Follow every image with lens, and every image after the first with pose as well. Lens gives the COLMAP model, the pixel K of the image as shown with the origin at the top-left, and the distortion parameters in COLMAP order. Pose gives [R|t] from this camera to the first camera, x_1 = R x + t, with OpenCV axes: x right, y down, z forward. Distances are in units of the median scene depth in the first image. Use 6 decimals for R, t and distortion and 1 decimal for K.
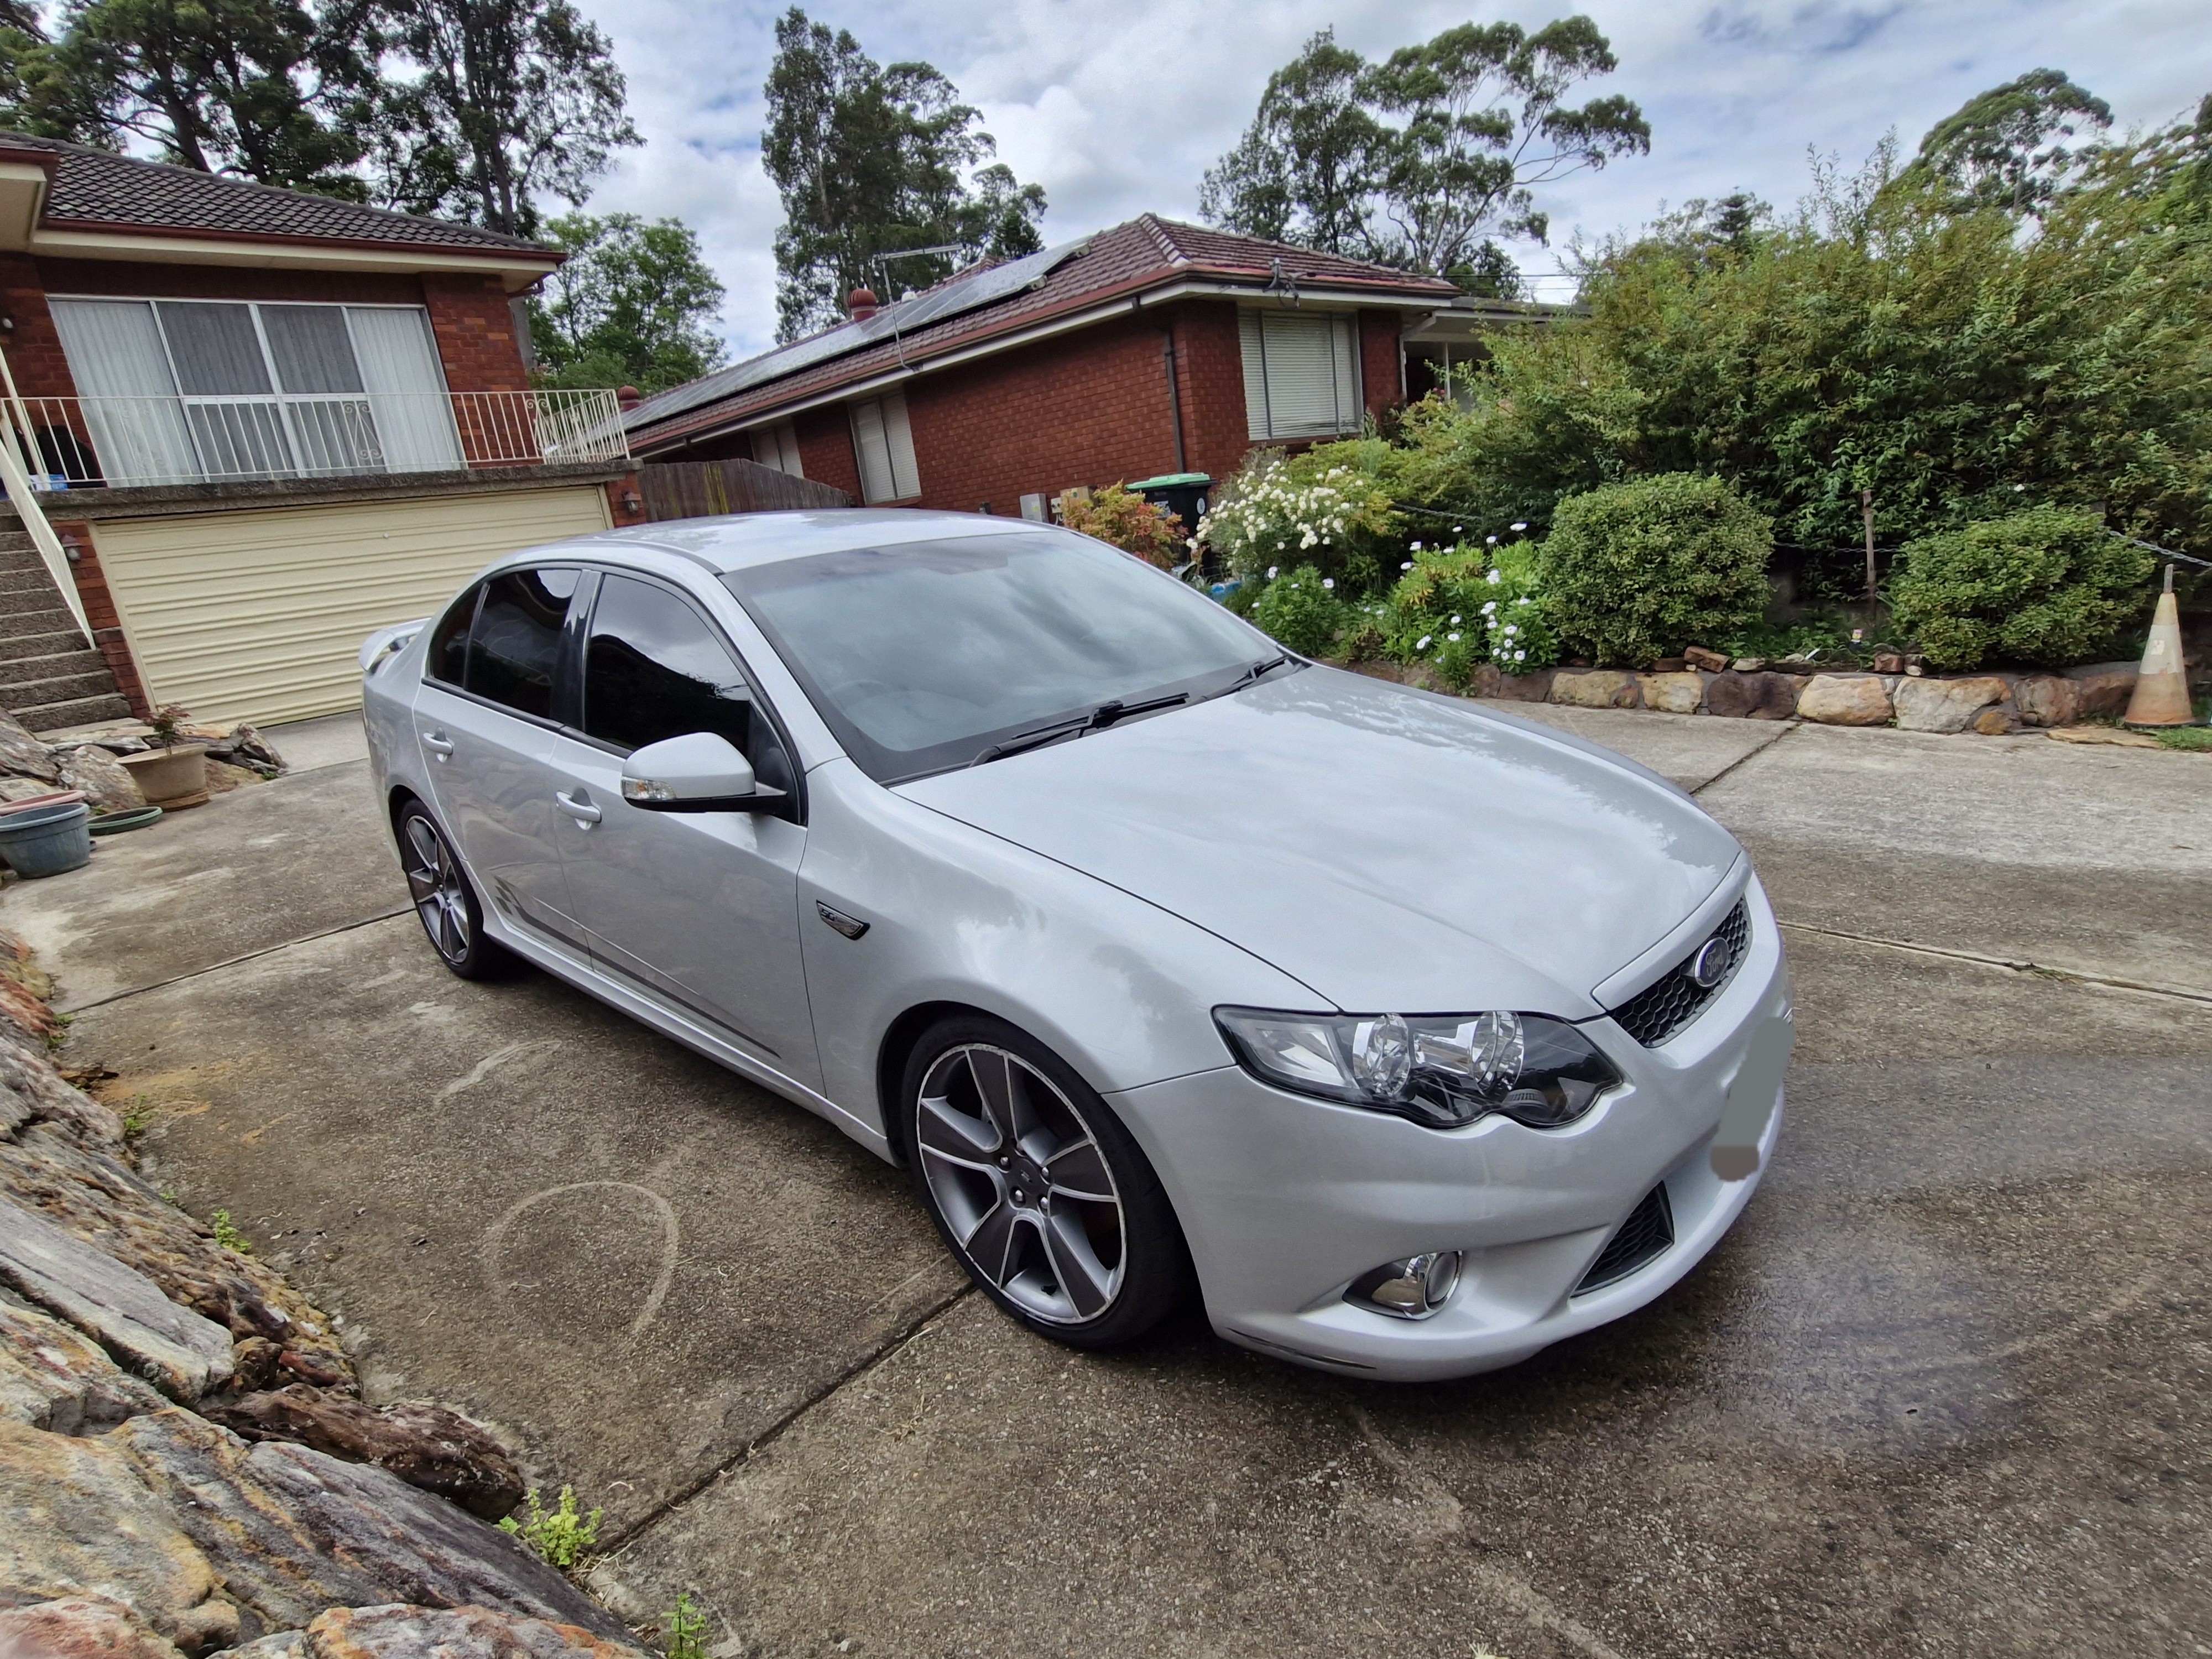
lens RADIAL K [[1086.3, 0, 1106.0], [0, 1086.3, 829.5], [0, 0, 1]] dist [-0.002763, -0.001527]
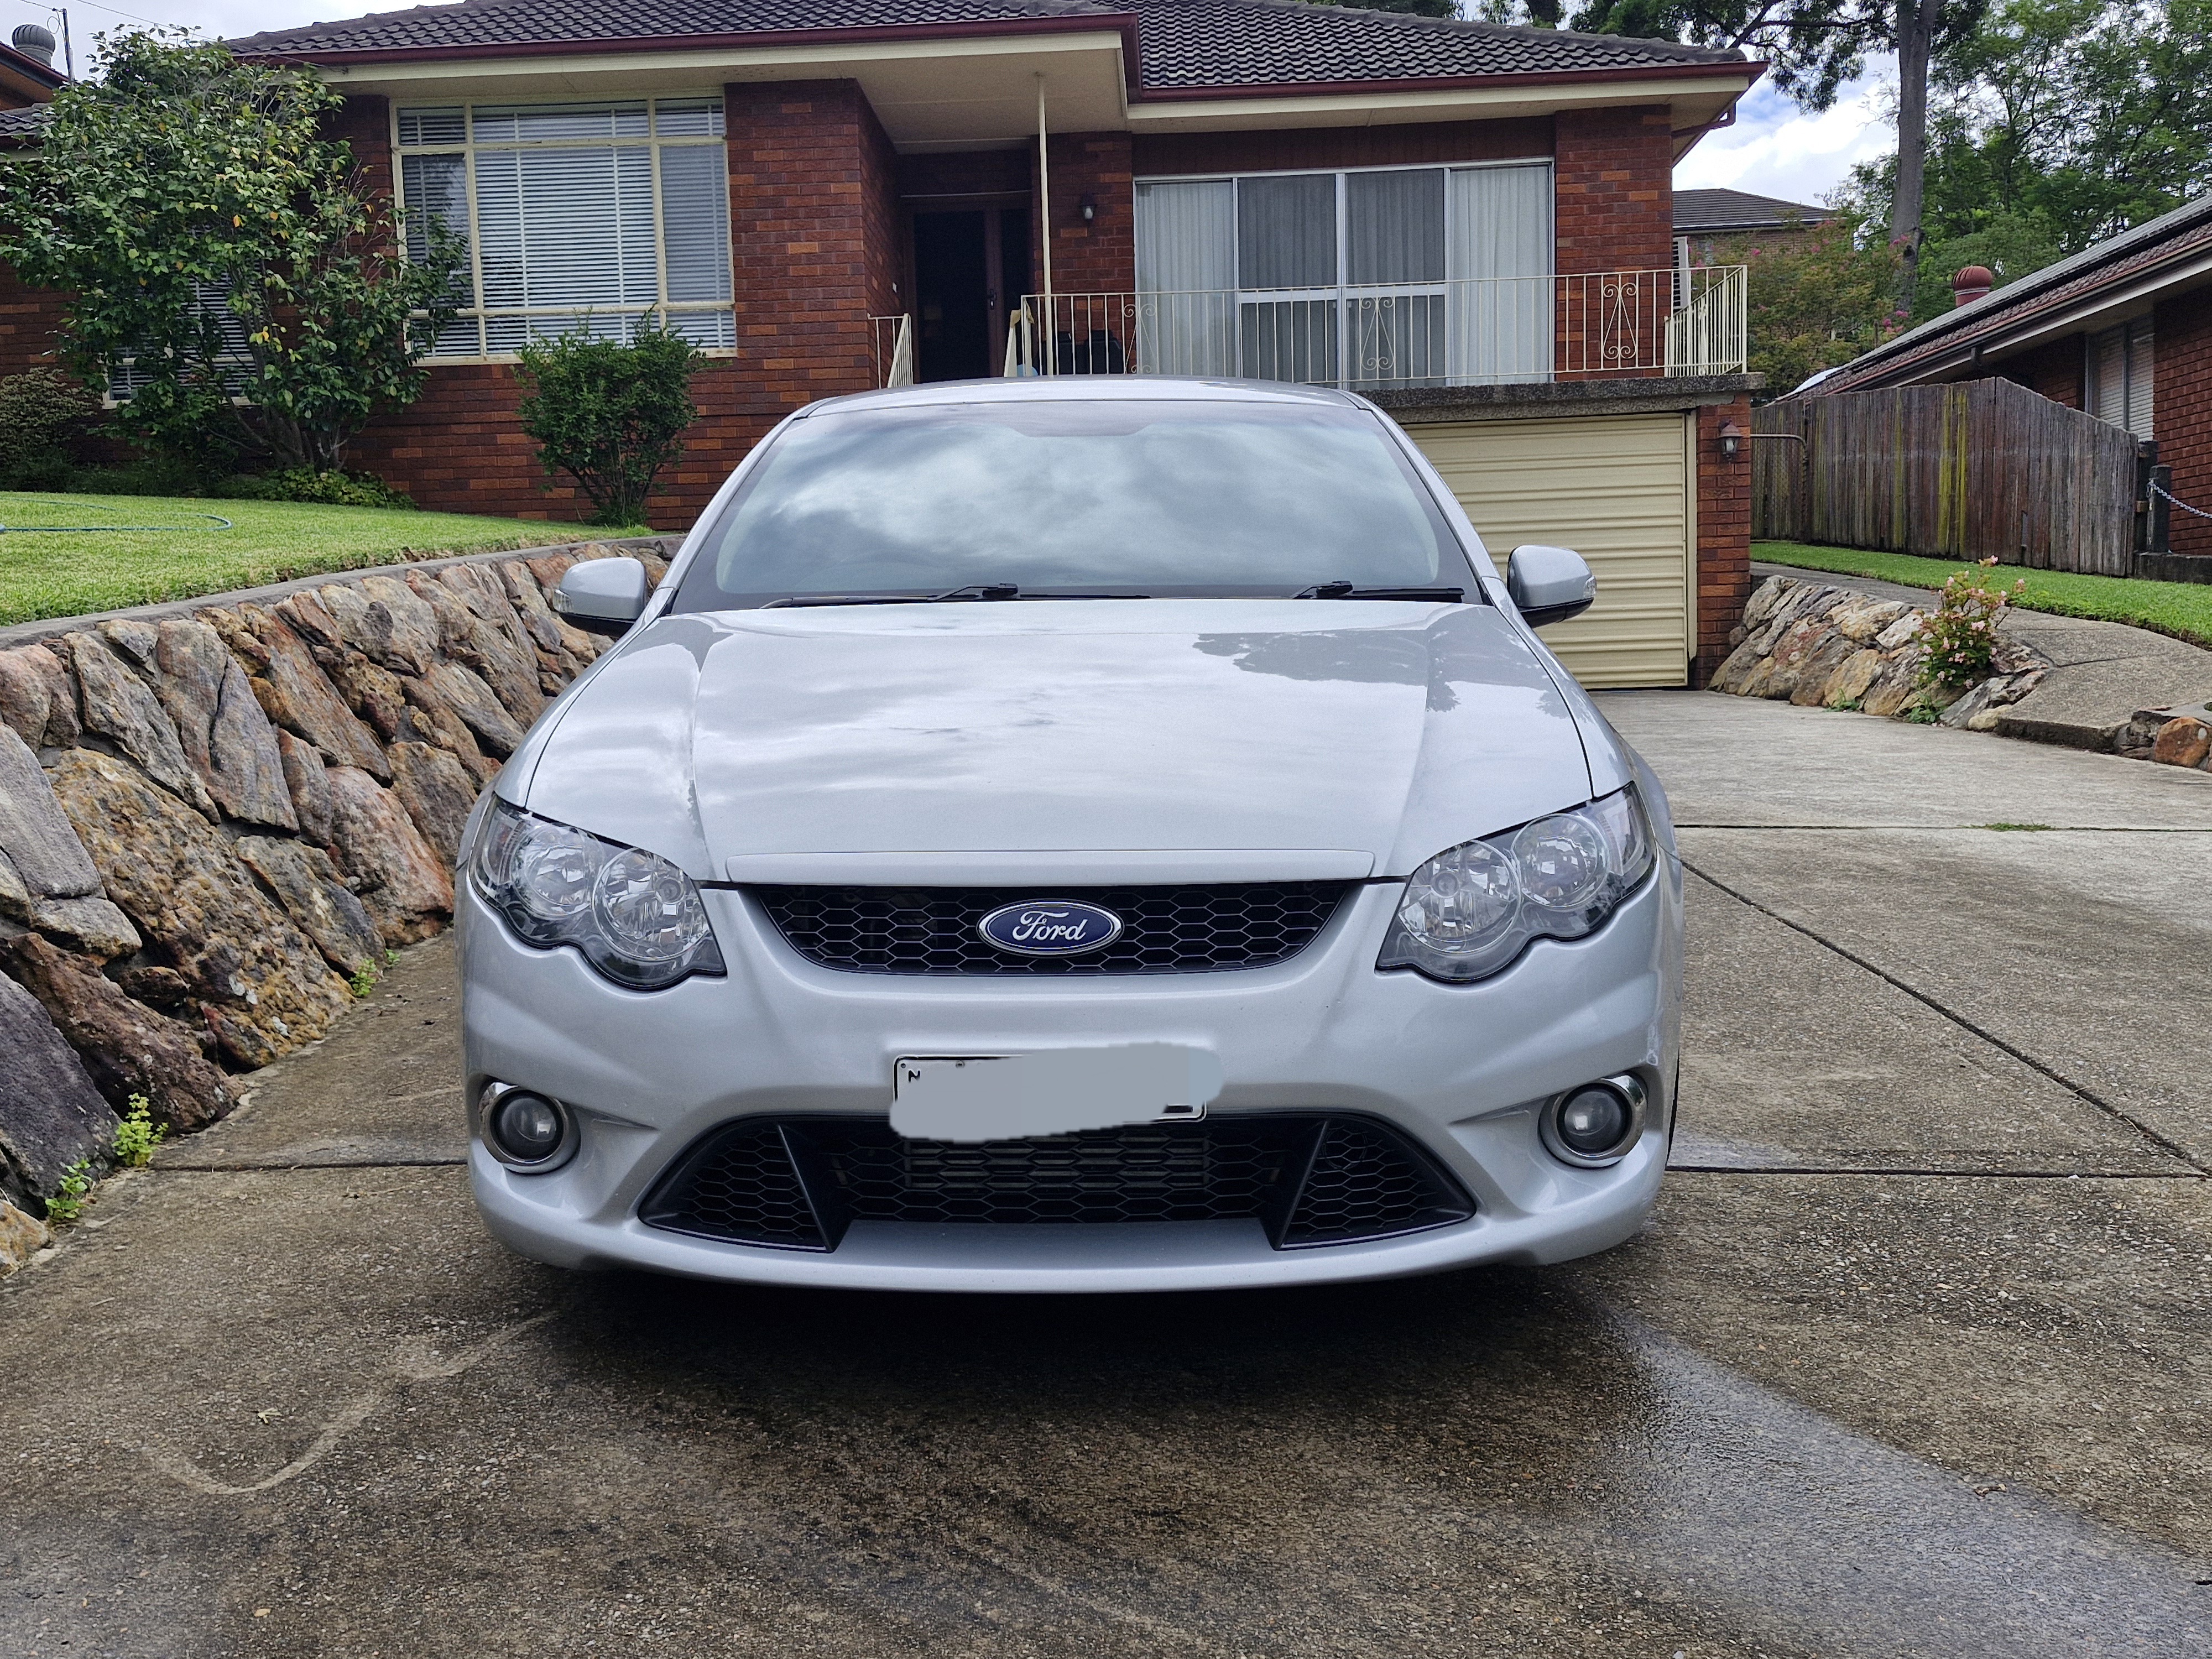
lens RADIAL K [[1895.5, 0, 1106.0], [0, 1895.5, 829.5], [0, 0, 1]] dist [0.038981, -0.001254]
pose [[0.687725, 0.174809, -0.704611, 0.129510], [-0.246125, 0.969238, 0.000234, 0.004330], [0.682977, 0.173261, 0.709594, 0.013142]]
